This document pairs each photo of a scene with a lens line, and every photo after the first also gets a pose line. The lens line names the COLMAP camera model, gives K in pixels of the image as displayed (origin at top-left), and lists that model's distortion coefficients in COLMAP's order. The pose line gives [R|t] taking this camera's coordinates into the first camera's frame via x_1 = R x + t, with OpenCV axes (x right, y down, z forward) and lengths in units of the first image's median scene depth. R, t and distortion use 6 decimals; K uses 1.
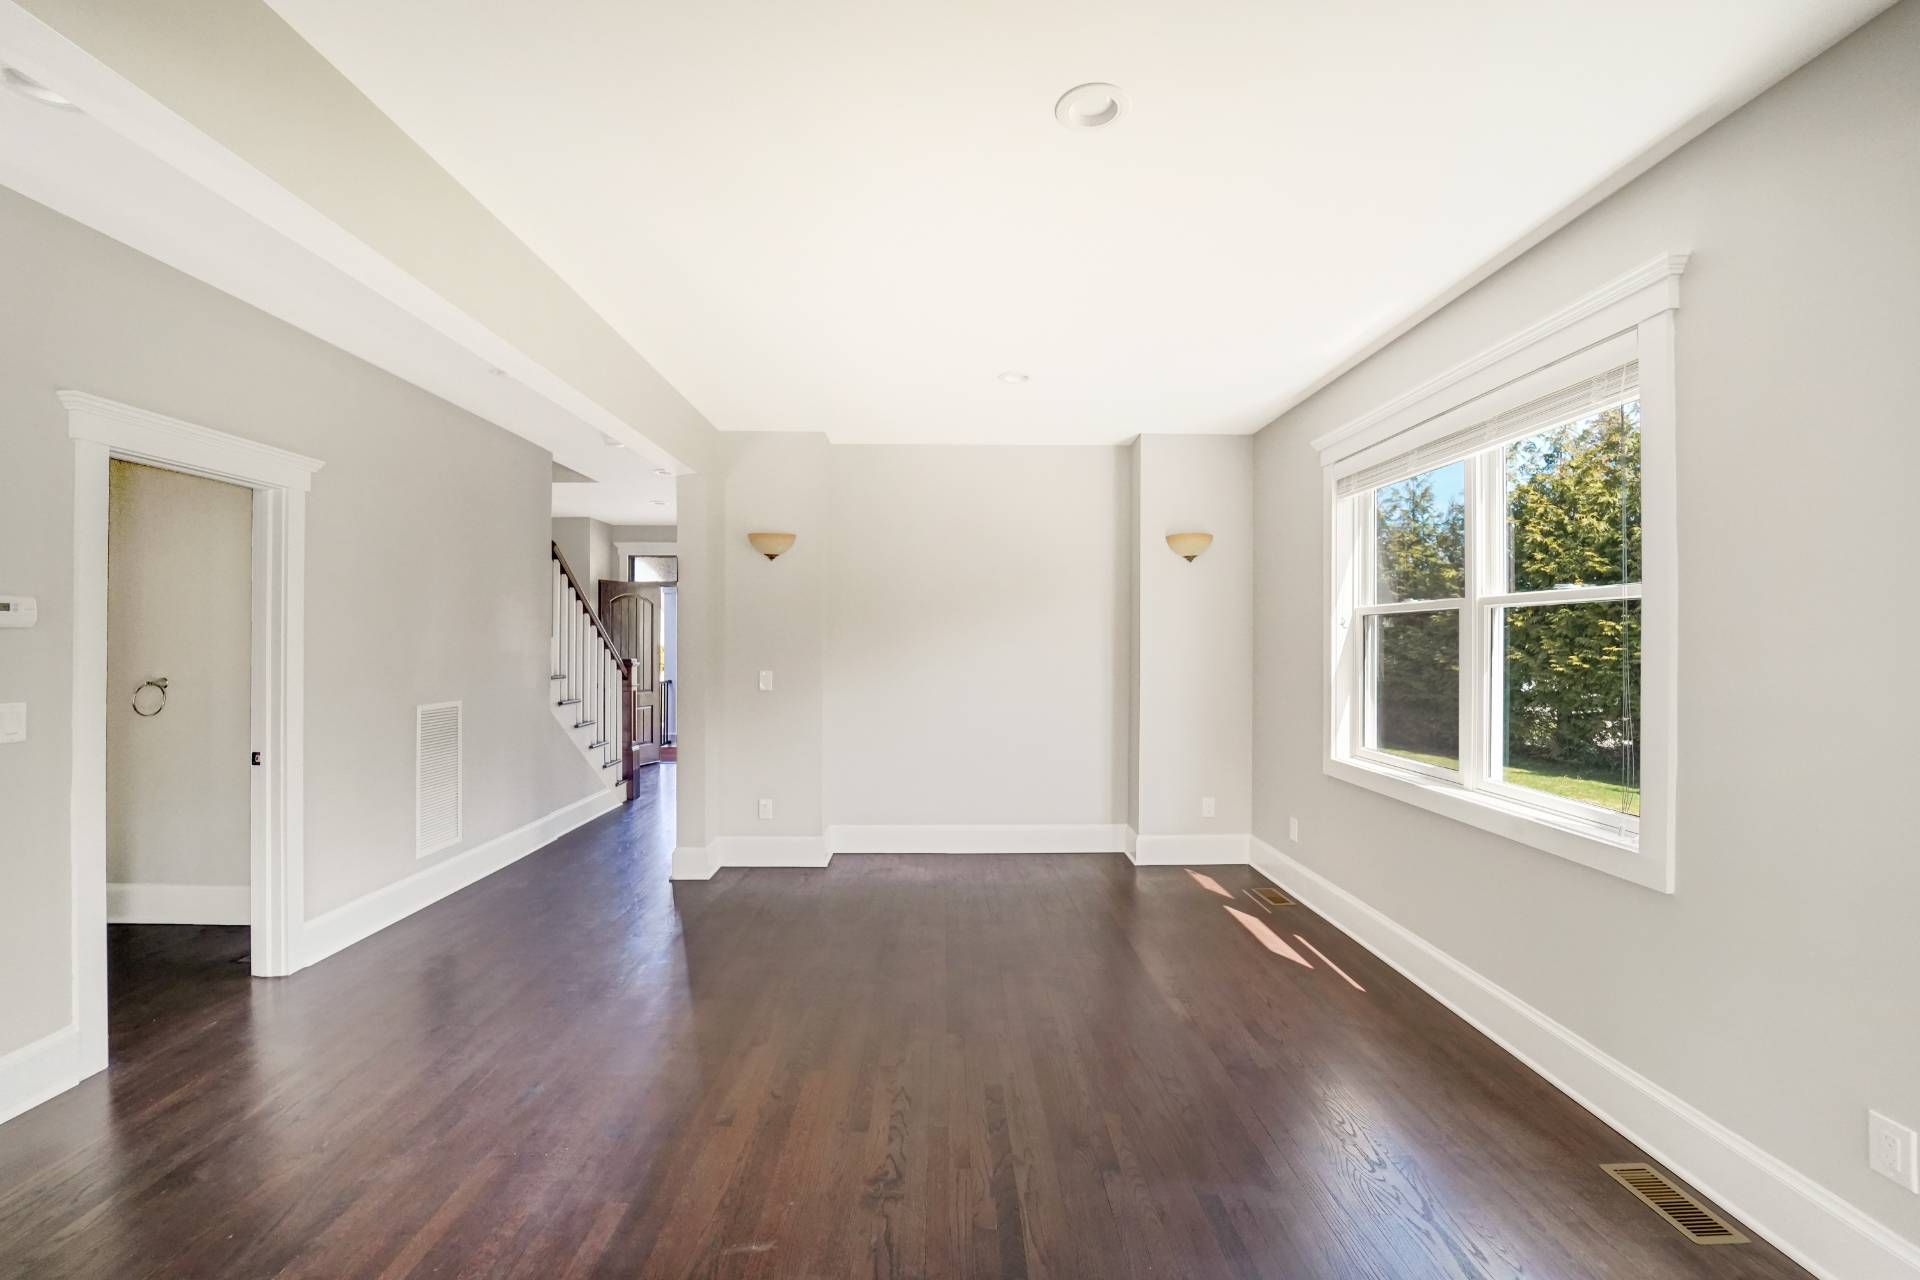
lens RADIAL K [[789.7, 0, 964.8], [0, 789.7, 644.8], [0, 0, 1]] dist [-0.030667, 0.000287]
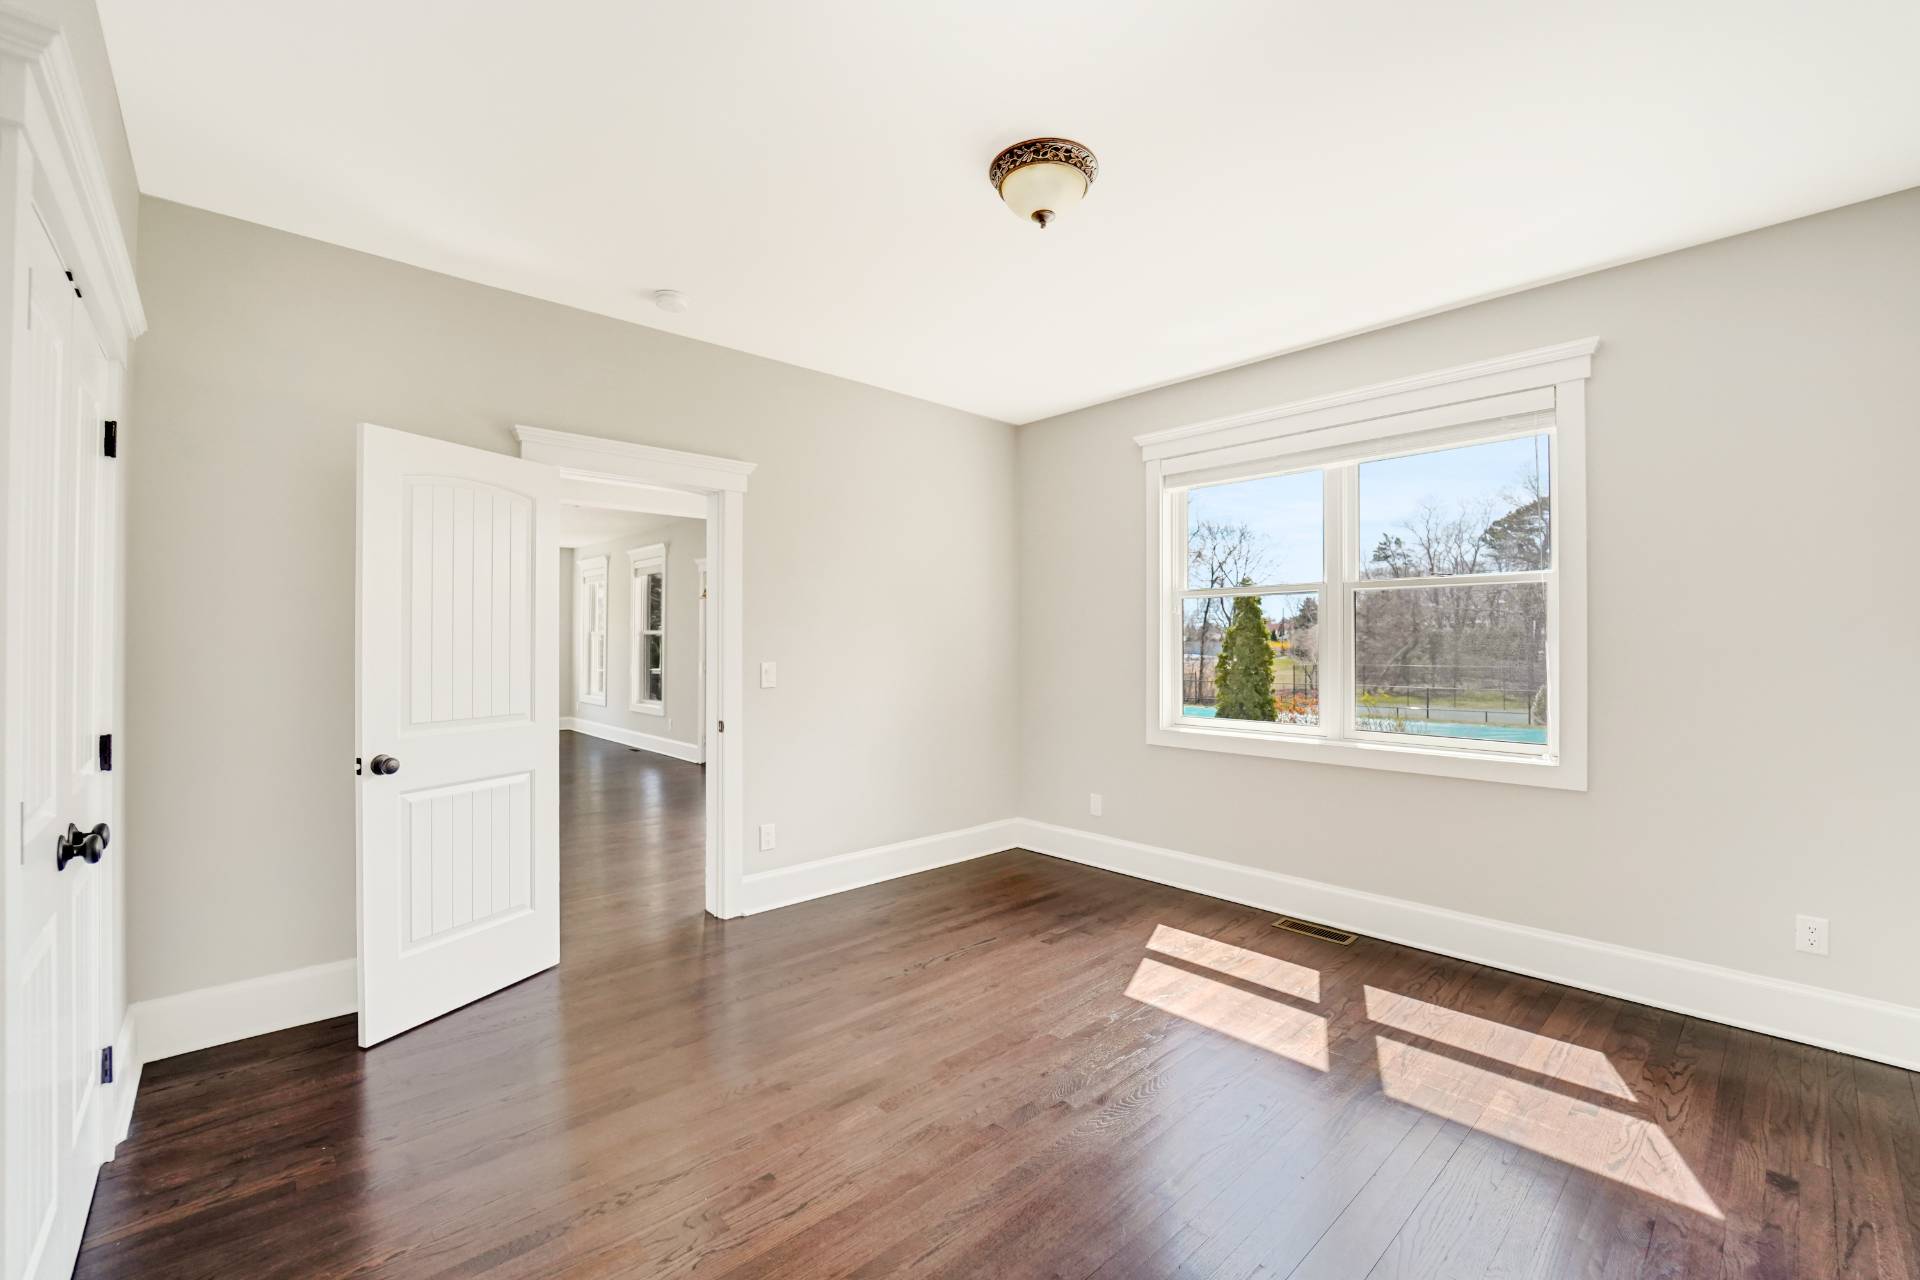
lens RADIAL K [[789.7, 0, 964.8], [0, 789.7, 644.8], [0, 0, 1]] dist [-0.030667, 0.000287]
pose [[0.731394, 0.006765, 0.681921, -0.349351], [0.005270, 0.999865, -0.015572, 0.031907], [-0.681935, 0.014983, 0.731260, 0.278092]]
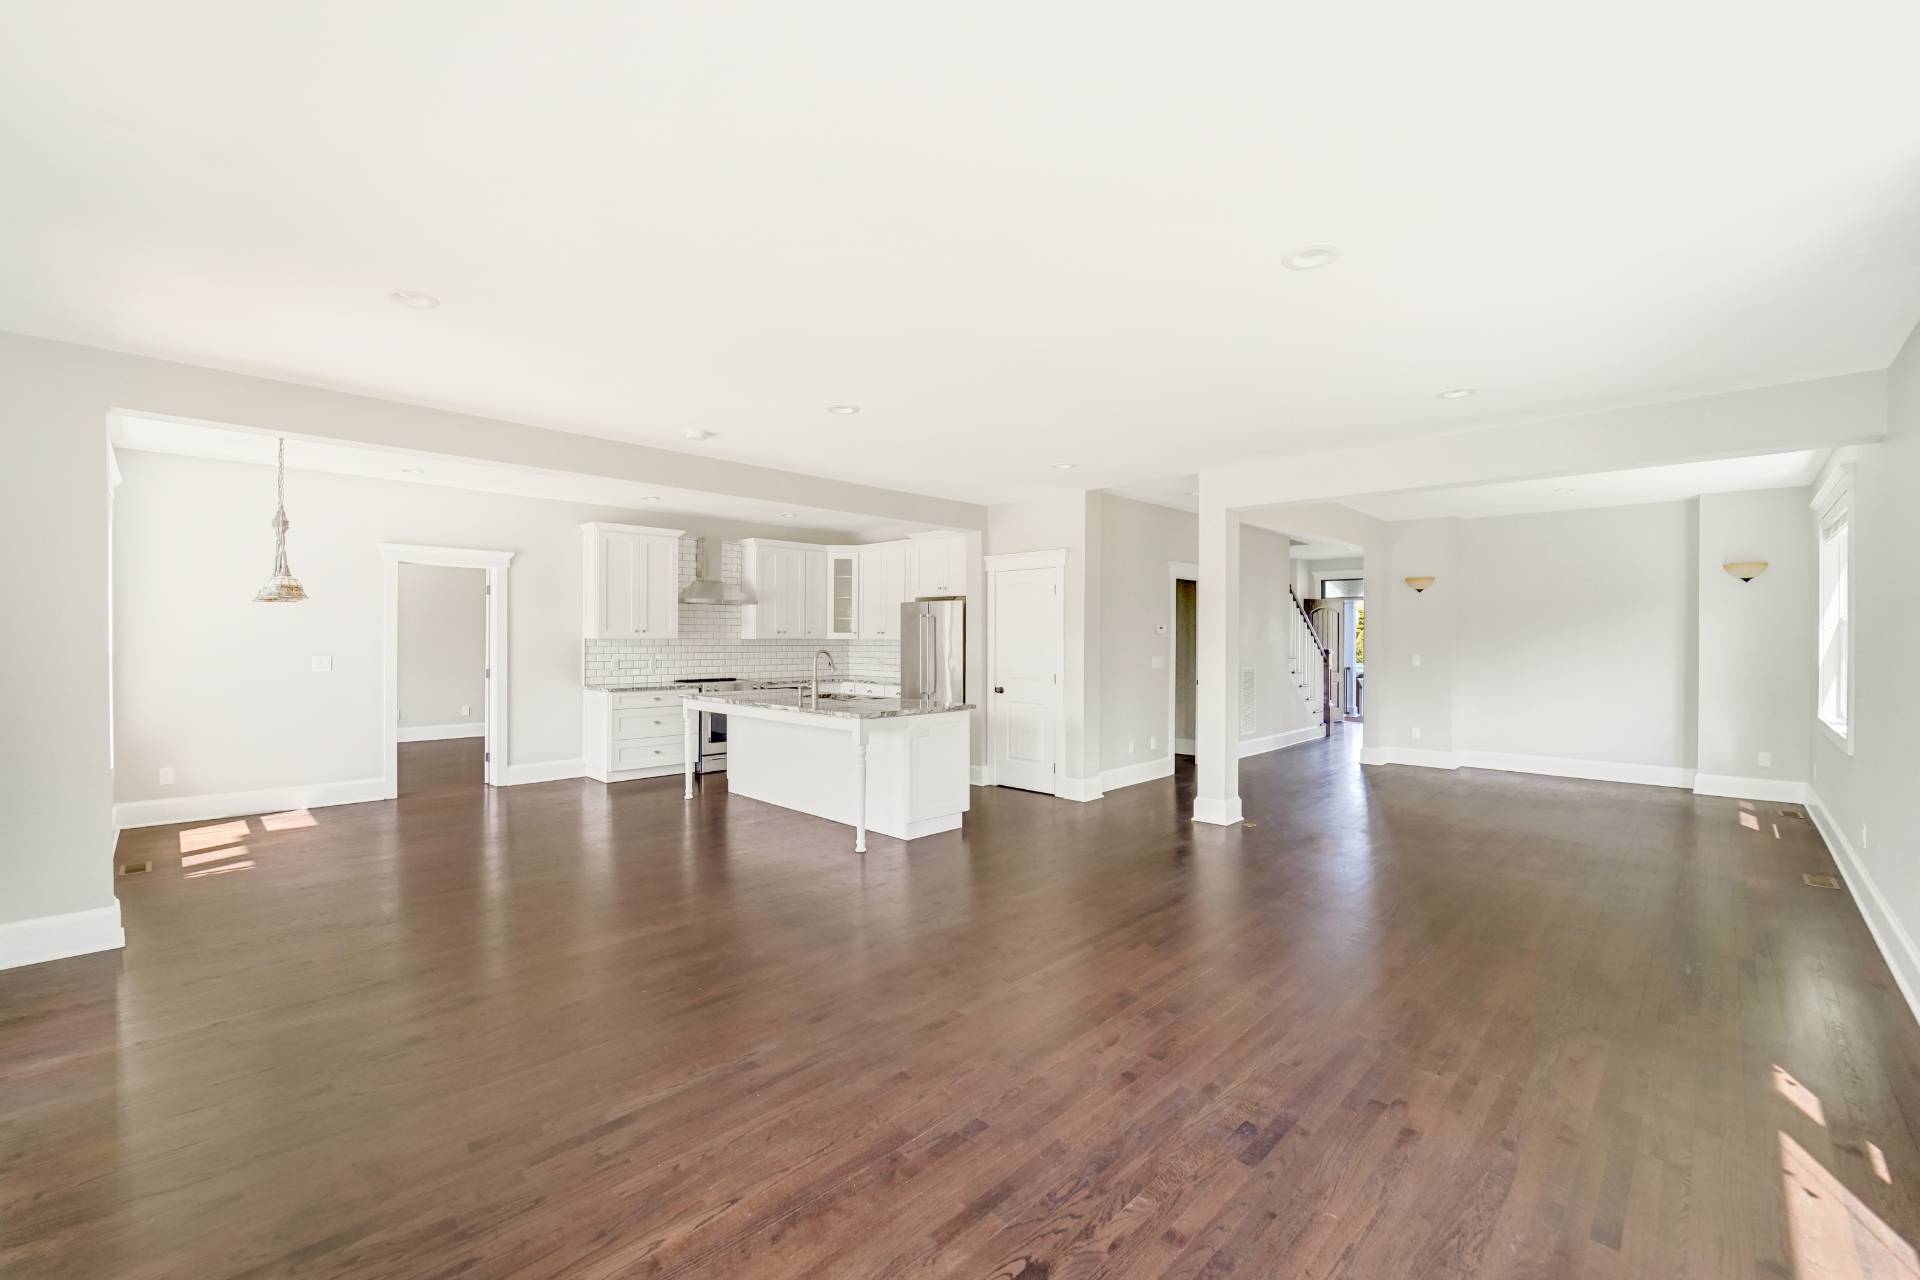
lens RADIAL K [[789.7, 0, 964.8], [0, 789.7, 644.8], [0, 0, 1]] dist [-0.030667, 0.000287]
pose [[0.700178, 0.007924, -0.713924, 0.265083], [-0.006760, 0.999967, 0.004469, 0.008049], [0.713936, 0.001697, 0.700209, -0.869317]]
